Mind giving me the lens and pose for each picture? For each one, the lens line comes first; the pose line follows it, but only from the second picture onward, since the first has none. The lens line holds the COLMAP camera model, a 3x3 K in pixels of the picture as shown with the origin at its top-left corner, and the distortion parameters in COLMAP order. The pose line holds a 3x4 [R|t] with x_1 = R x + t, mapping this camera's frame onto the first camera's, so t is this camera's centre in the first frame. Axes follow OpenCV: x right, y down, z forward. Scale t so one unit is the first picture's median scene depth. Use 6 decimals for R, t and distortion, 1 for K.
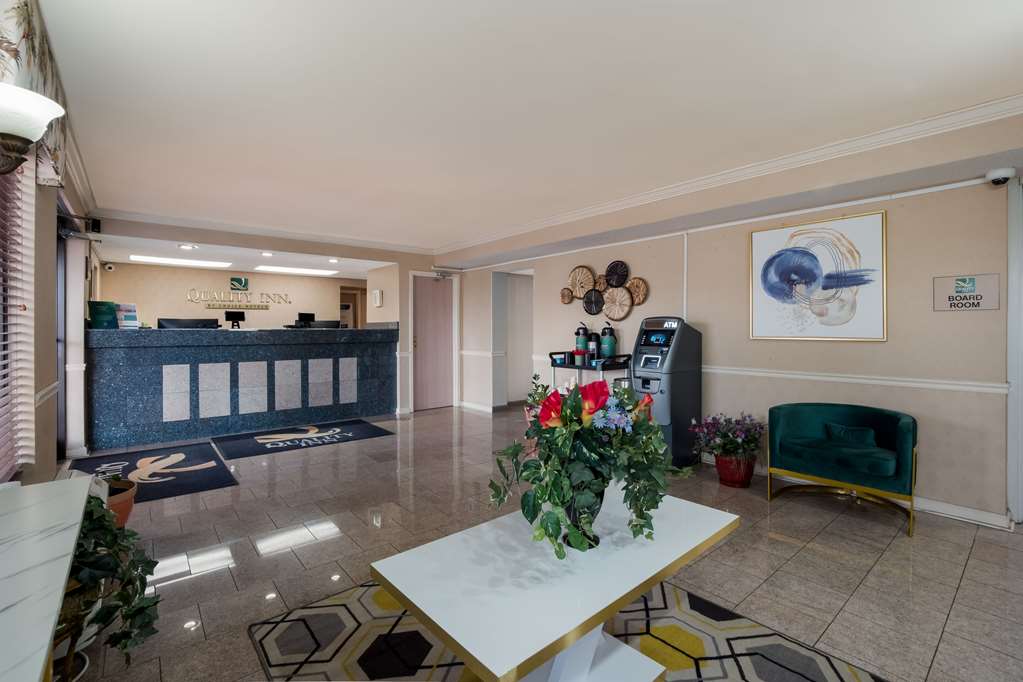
lens RADIAL K [[460.7, 0, 513.0], [0, 460.7, 332.3], [0, 0, 1]] dist [-0.014280, 0.000098]
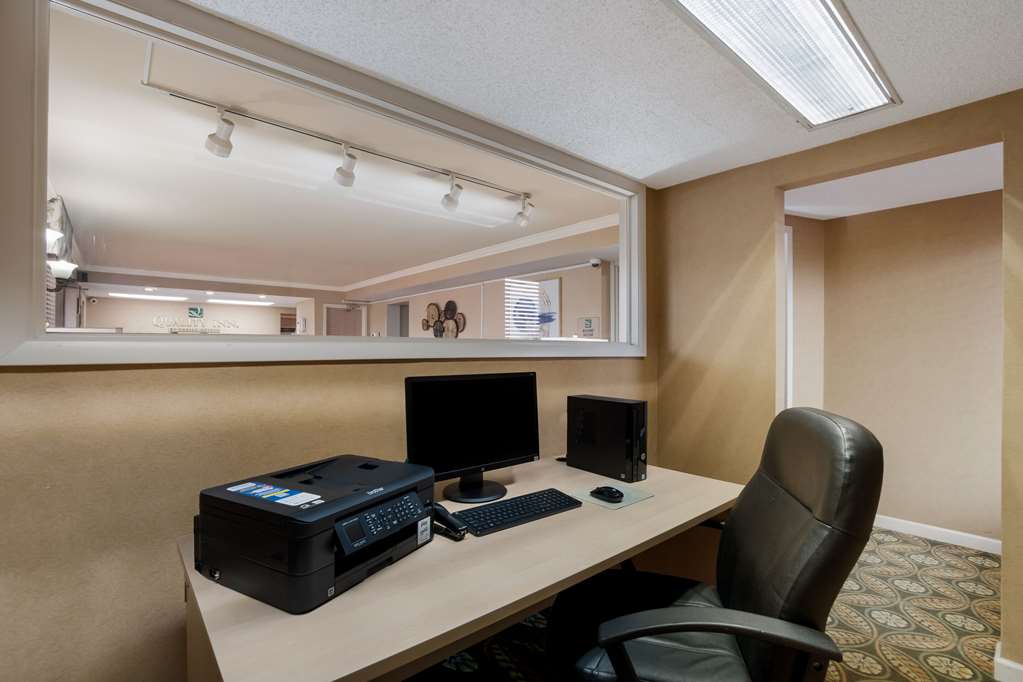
lens RADIAL K [[470.4, 0, 509.0], [0, 470.4, 348.2], [0, 0, 1]] dist [-0.001376, -0.000240]
pose [[0.999988, 0.004824, 0.001175, 0.409093], [-0.004811, 0.999930, -0.010839, 0.007413], [-0.001227, 0.010834, 0.999941, -0.465160]]
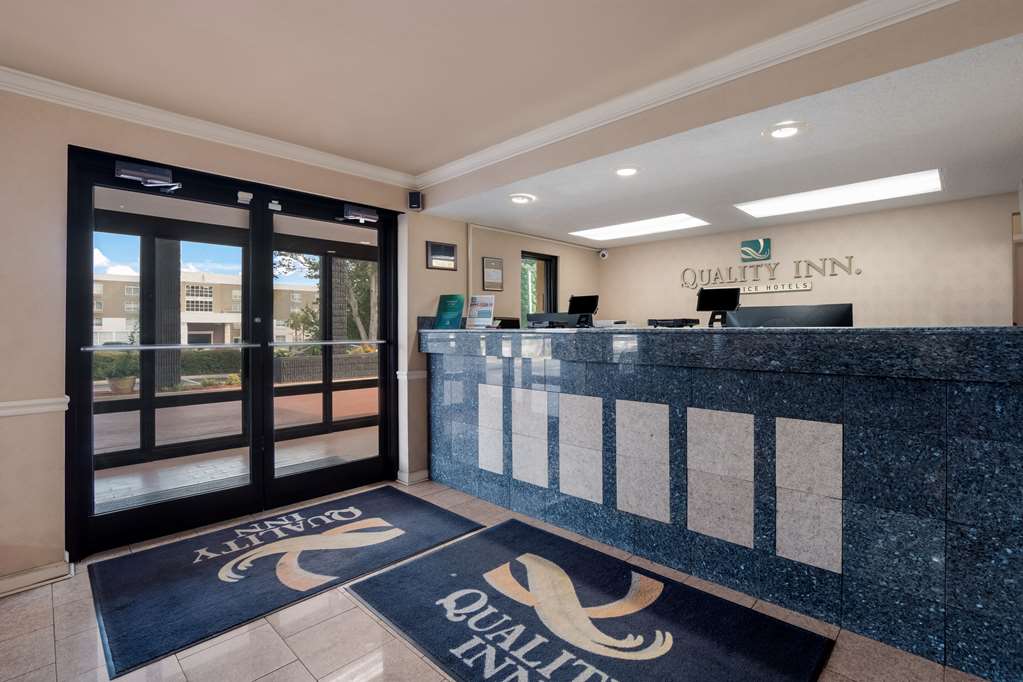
lens RADIAL K [[460.7, 0, 513.0], [0, 460.7, 332.3], [0, 0, 1]] dist [-0.014280, 0.000098]
pose [[0.103987, 0.005823, -0.994562, -0.085925], [-0.005466, 0.999971, 0.005283, -0.006128], [0.994564, 0.004887, 0.104016, 0.930206]]
